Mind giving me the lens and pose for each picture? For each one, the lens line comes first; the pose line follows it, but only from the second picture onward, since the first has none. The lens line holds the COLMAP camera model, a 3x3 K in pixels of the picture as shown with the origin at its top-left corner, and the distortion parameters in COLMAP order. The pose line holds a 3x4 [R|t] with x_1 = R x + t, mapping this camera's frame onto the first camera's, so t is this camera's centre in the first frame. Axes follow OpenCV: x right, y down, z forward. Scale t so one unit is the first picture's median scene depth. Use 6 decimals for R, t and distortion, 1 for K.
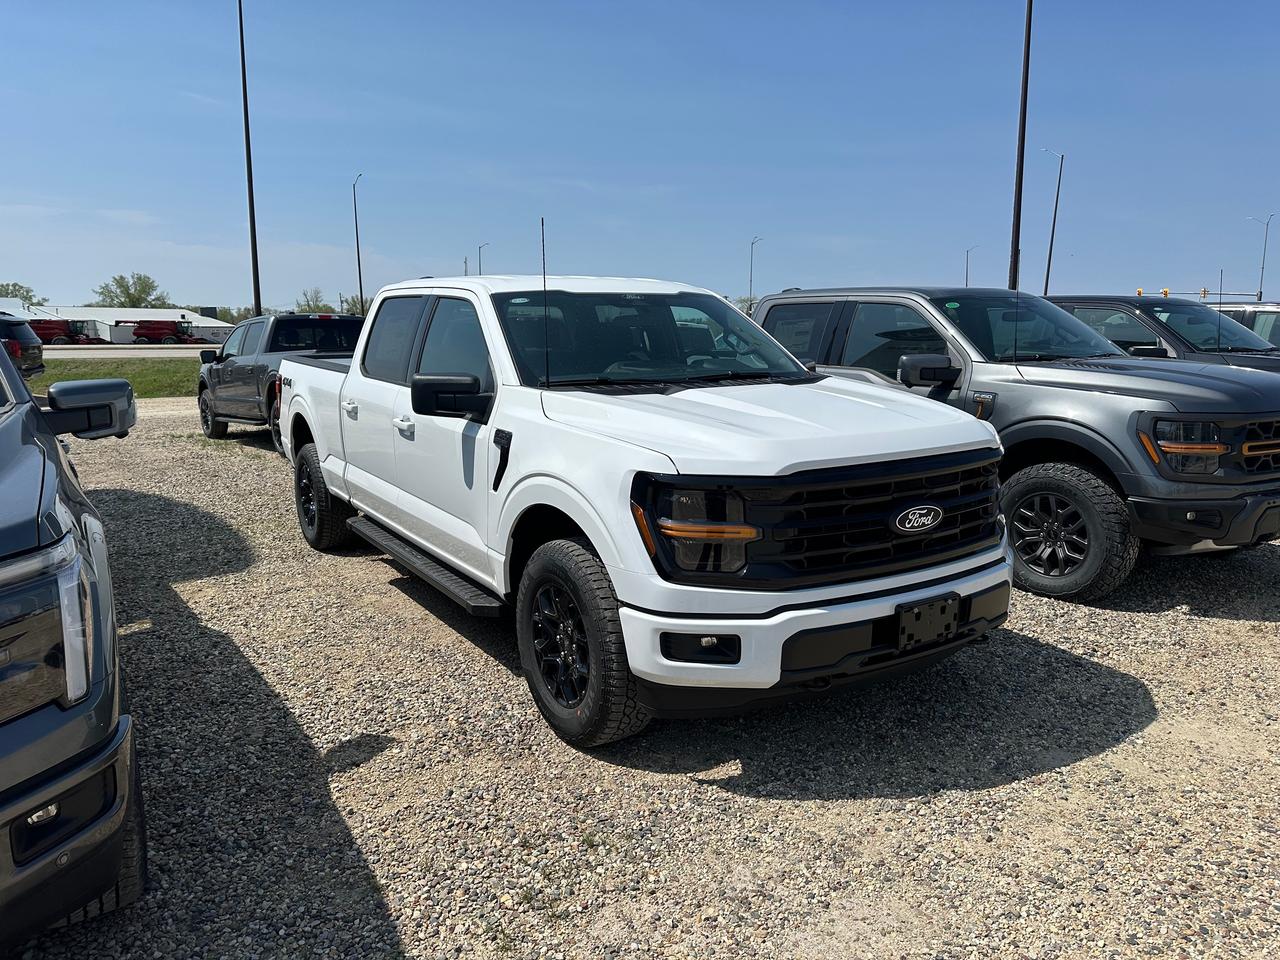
lens RADIAL K [[868.7, 0, 640.0], [0, 868.7, 480.0], [0, 0, 1]] dist [0.081722, -0.100886]
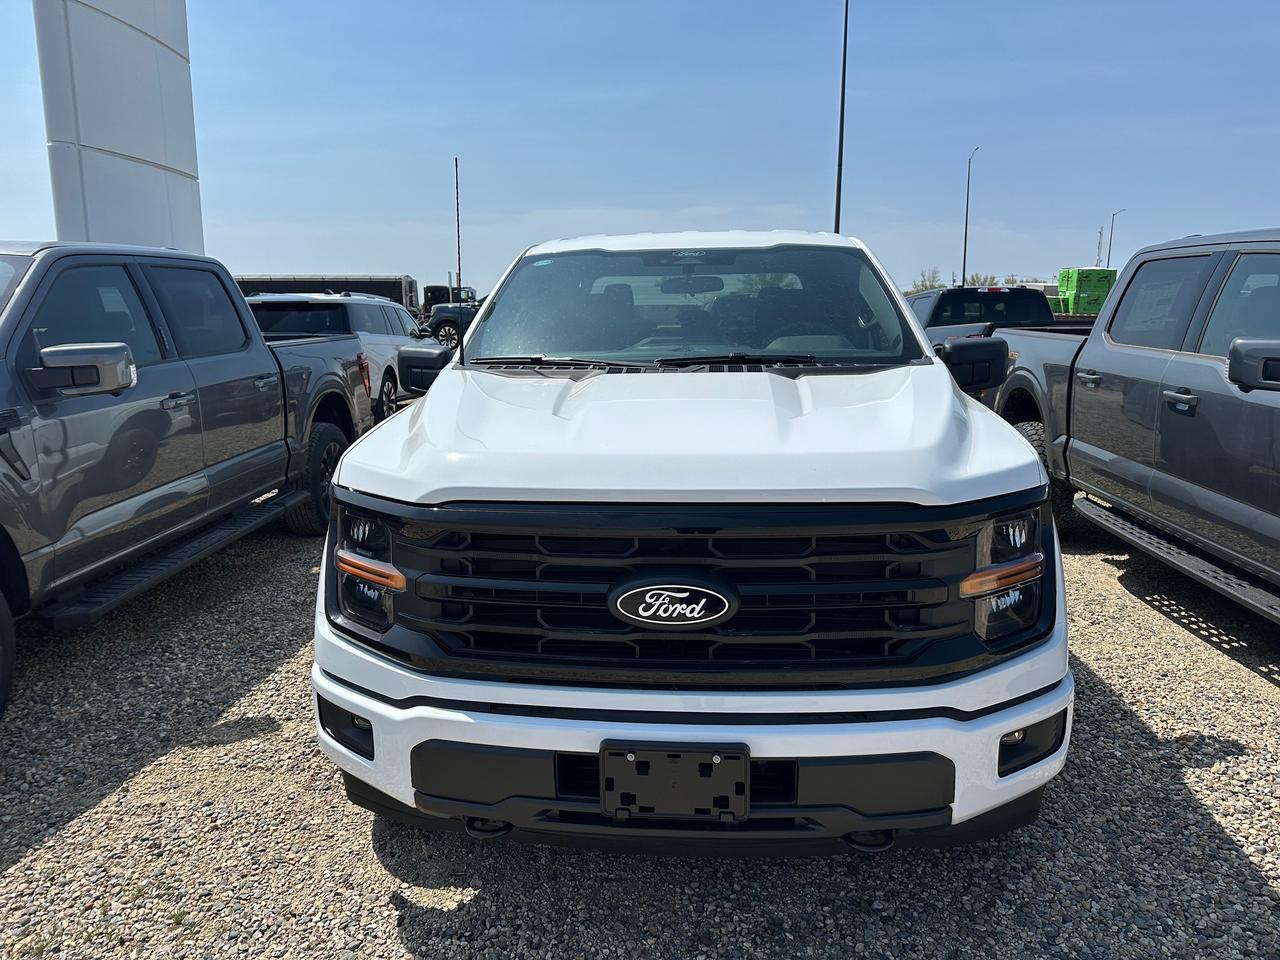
lens RADIAL K [[868.7, 0, 640.0], [0, 868.7, 480.0], [0, 0, 1]] dist [0.081722, -0.100886]
pose [[0.806361, 0.109864, -0.581130, 0.628807], [-0.098621, 0.993815, 0.051039, -0.067086], [0.583144, 0.016156, 0.812208, 0.506977]]
